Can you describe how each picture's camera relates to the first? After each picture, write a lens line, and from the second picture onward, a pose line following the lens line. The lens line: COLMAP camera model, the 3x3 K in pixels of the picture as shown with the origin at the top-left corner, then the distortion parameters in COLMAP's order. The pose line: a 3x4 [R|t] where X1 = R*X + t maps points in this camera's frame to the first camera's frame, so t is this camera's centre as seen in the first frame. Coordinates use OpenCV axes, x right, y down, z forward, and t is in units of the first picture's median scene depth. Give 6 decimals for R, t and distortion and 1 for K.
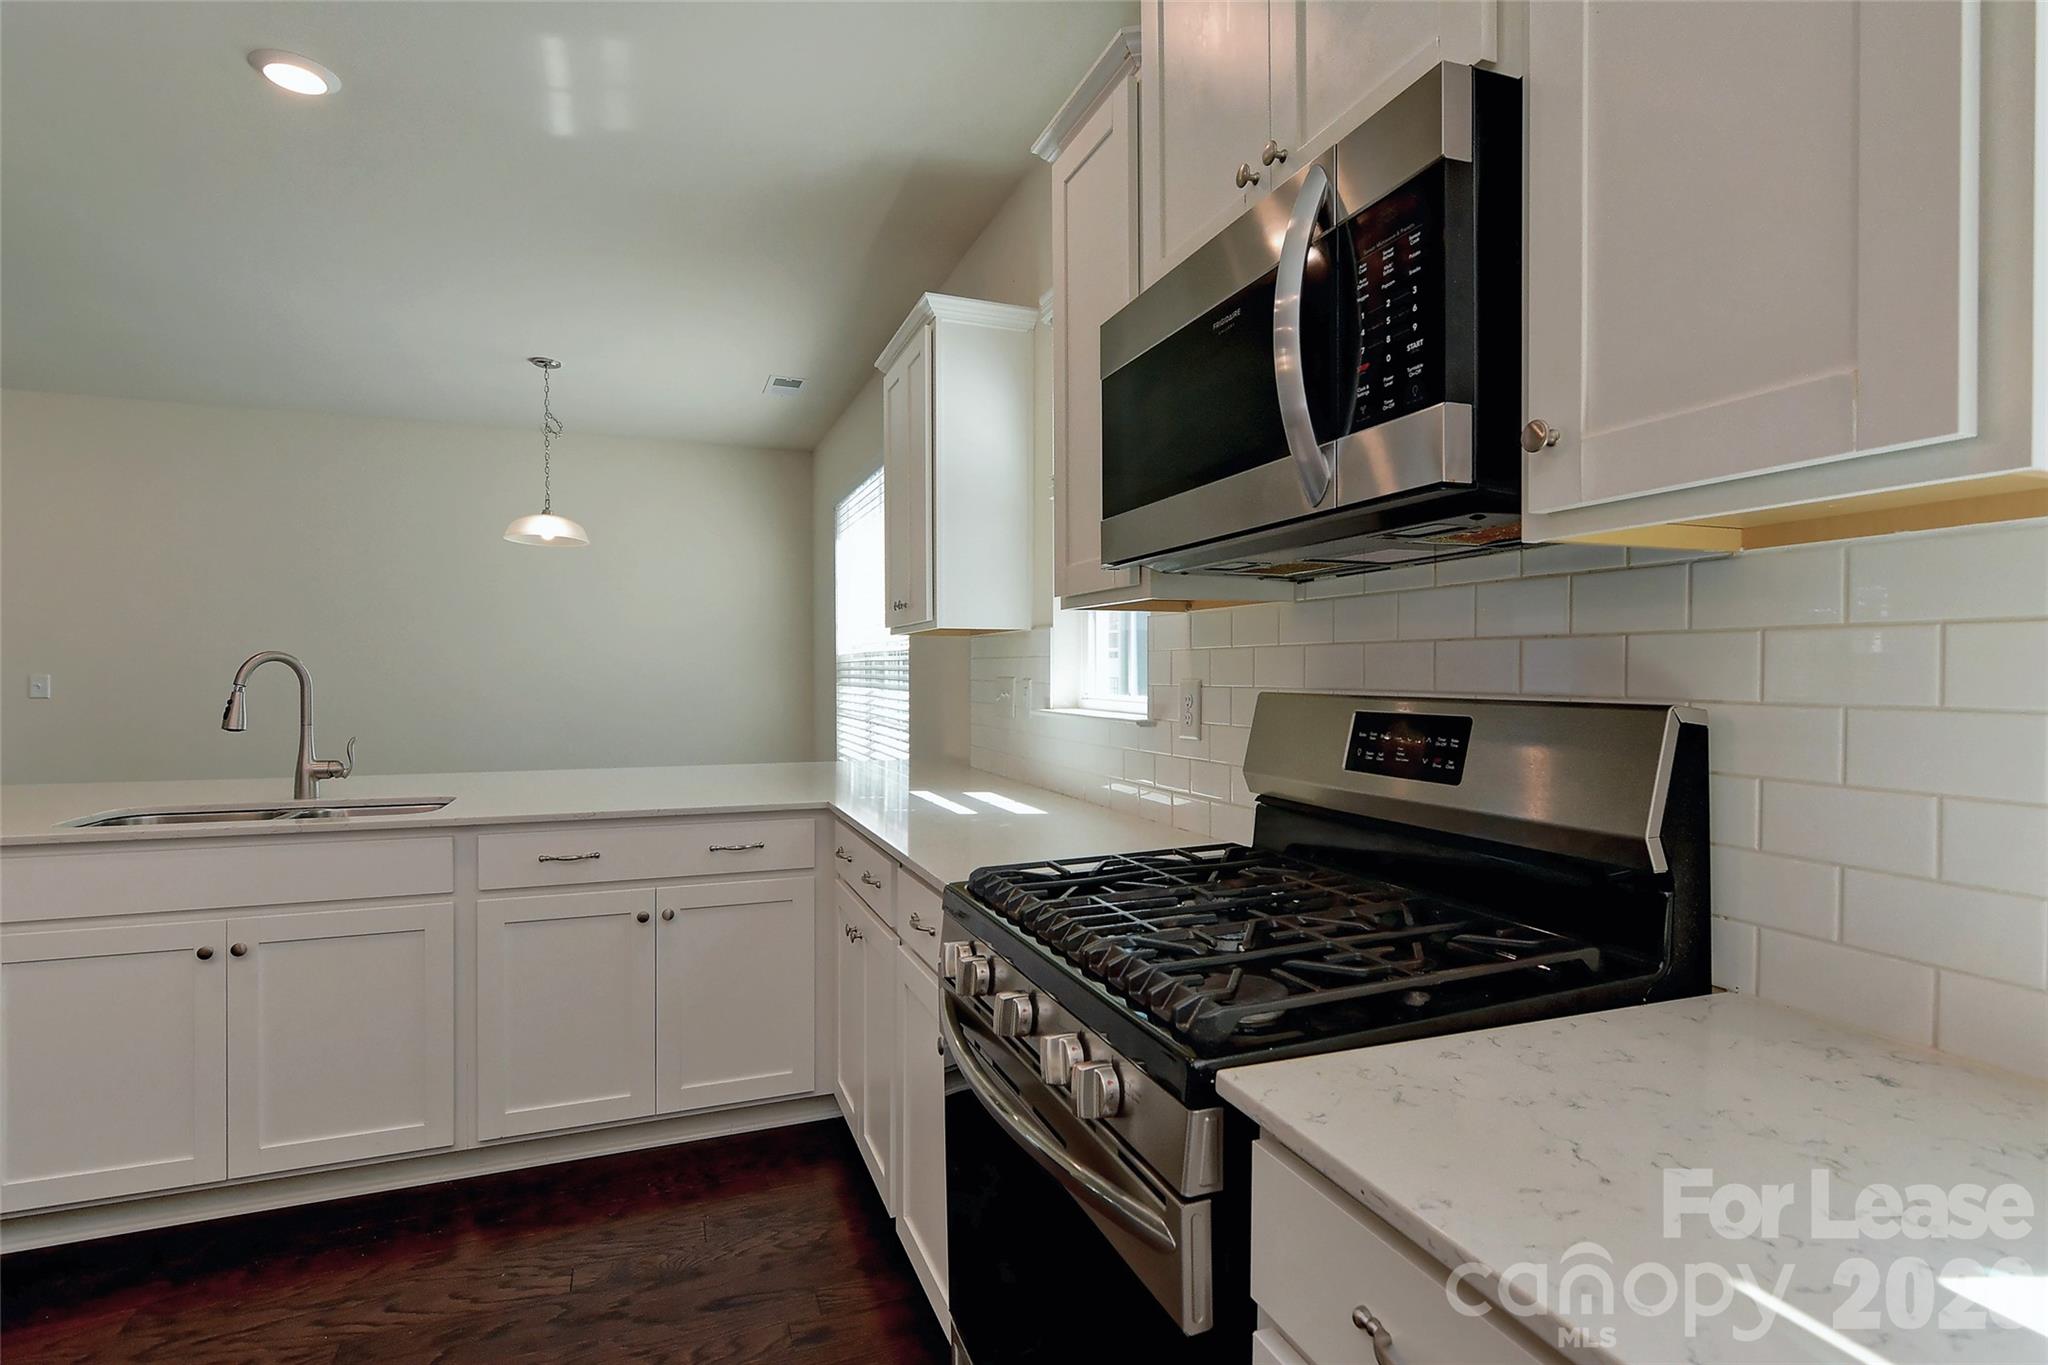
lens RADIAL K [[1006.9, 0, 1020.2], [0, 1006.9, 682.8], [0, 0, 1]] dist [0.001991, -0.002366]
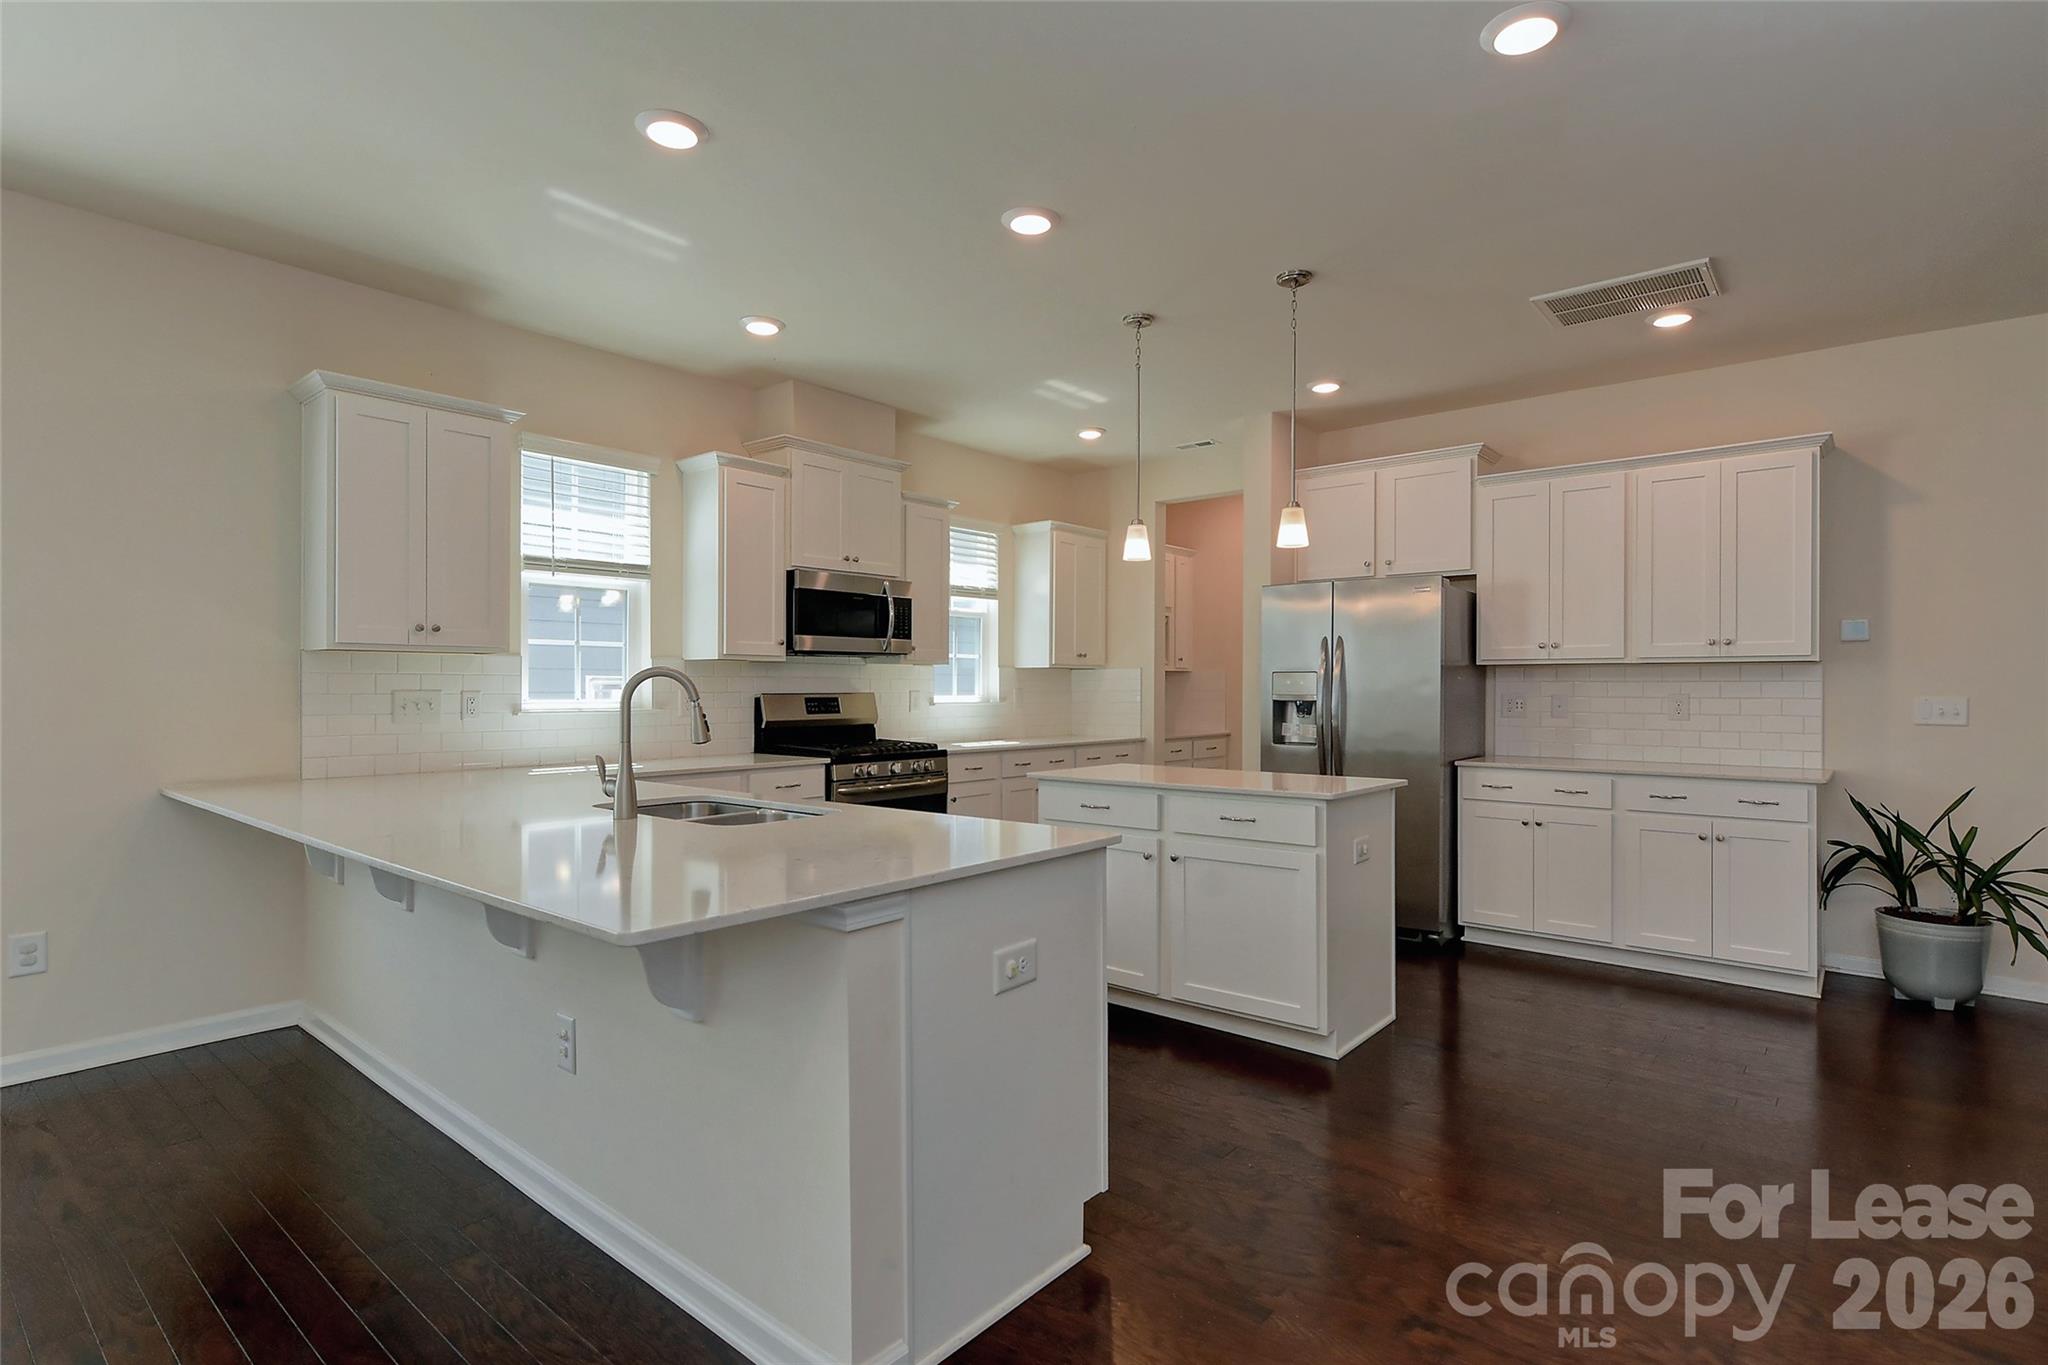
lens RADIAL K [[1006.9, 0, 1065.2], [0, 1006.9, 687.6], [0, 0, 1]] dist [0.001991, -0.002366]
pose [[-0.512207, -0.002081, 0.858860, -3.222515], [0.006873, 0.999955, 0.006522, -0.022994], [-0.858835, 0.009243, -0.512169, 2.064421]]
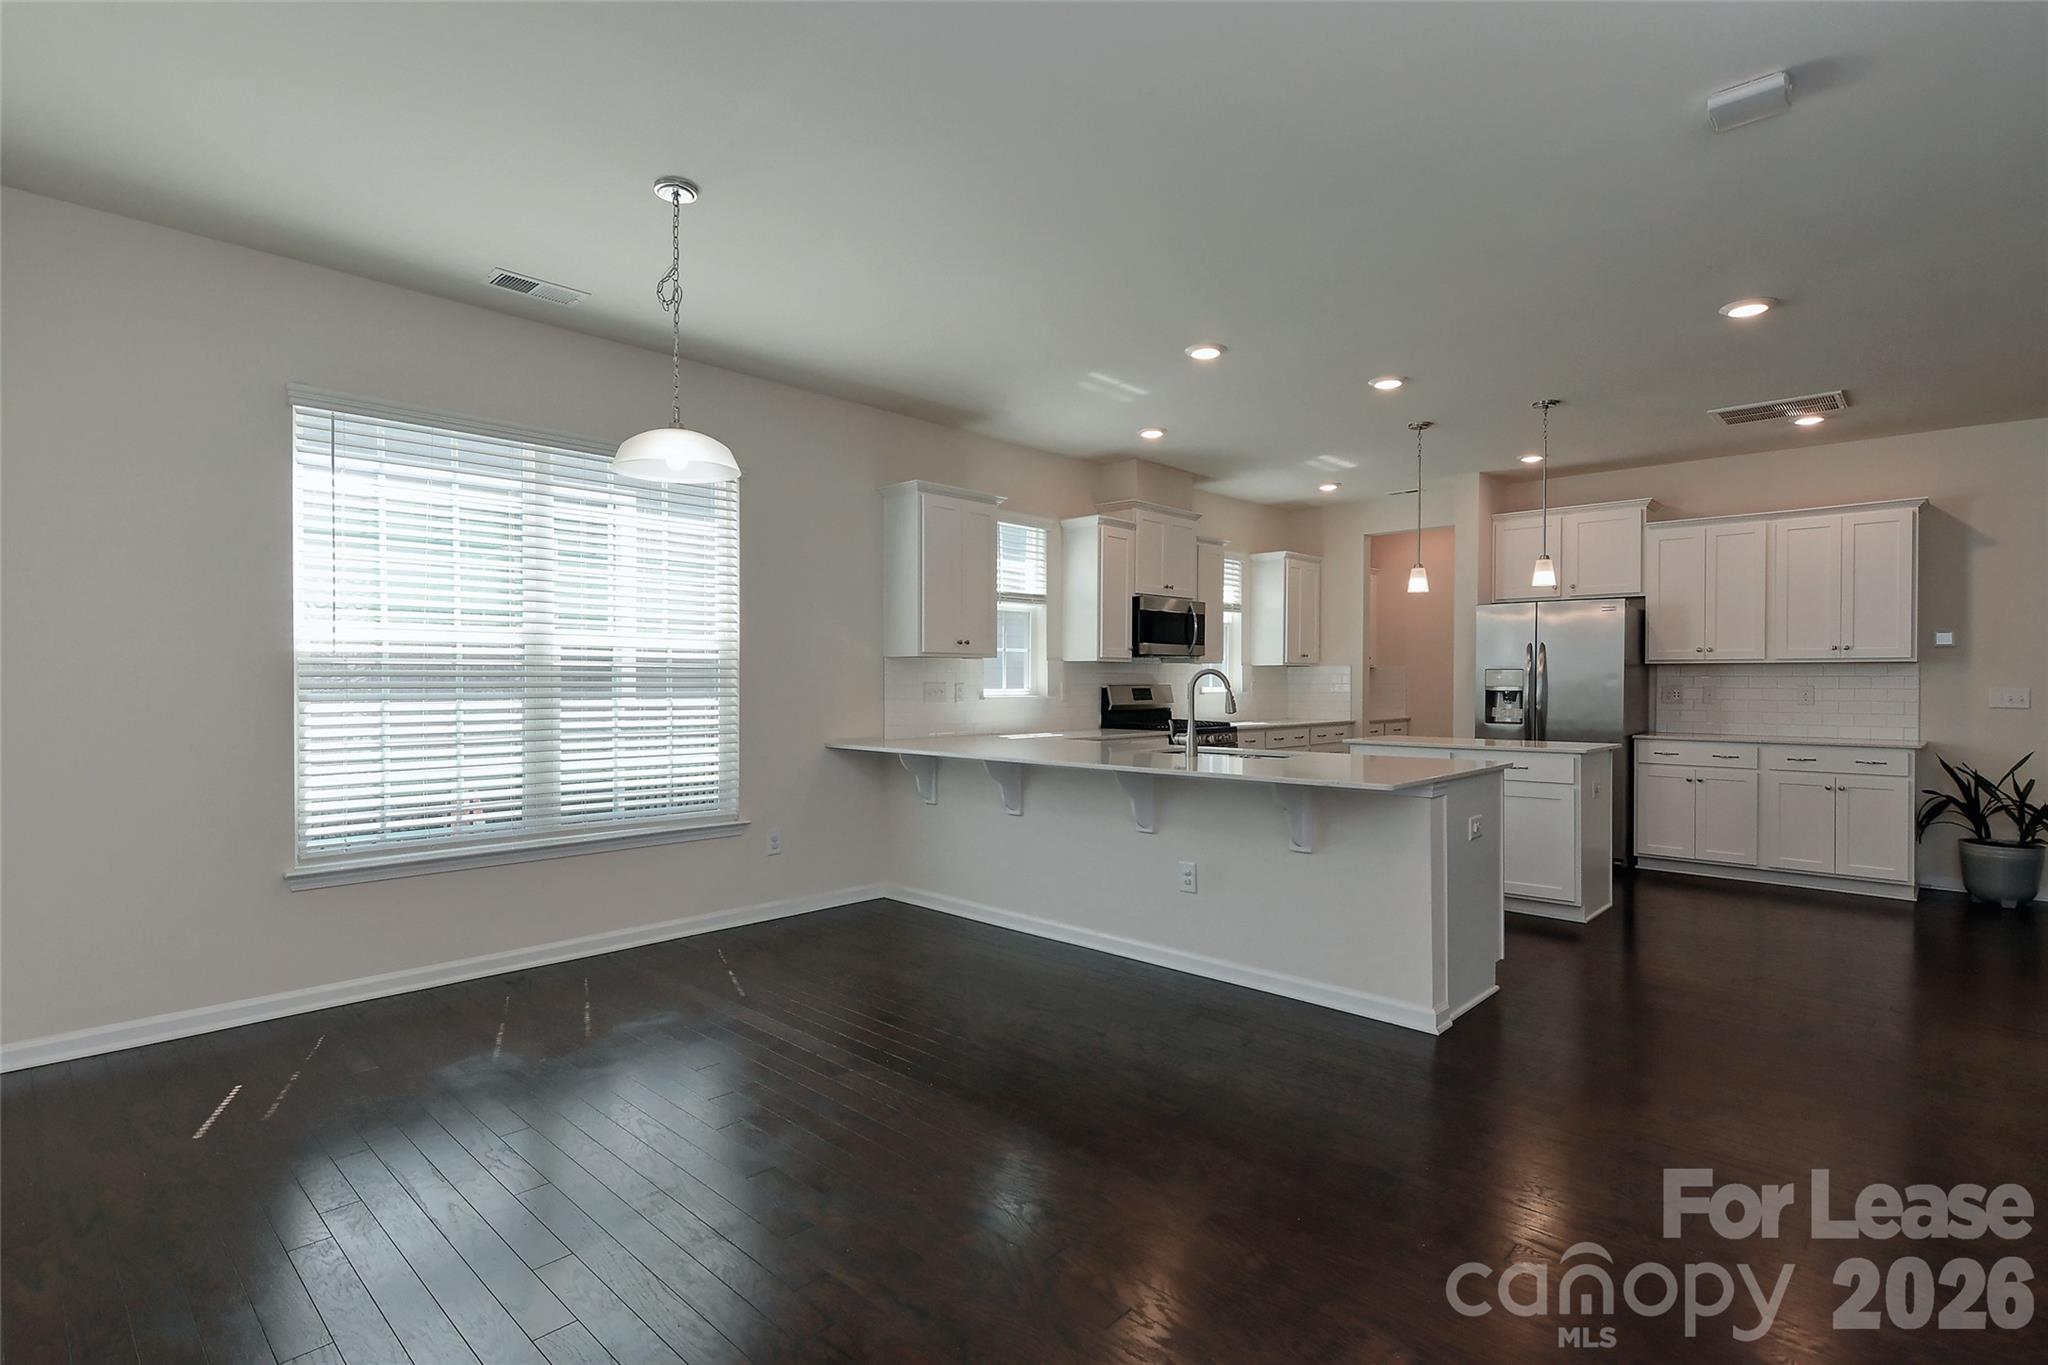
lens RADIAL K [[1006.9, 0, 1054.3], [0, 1006.9, 688.8], [0, 0, 1]] dist [0.001991, -0.002366]
pose [[-0.455692, -0.007978, 0.890102, -3.846457], [0.007587, 0.999889, 0.012846, -0.034163], [-0.890105, 0.012607, -0.455581, 3.595333]]
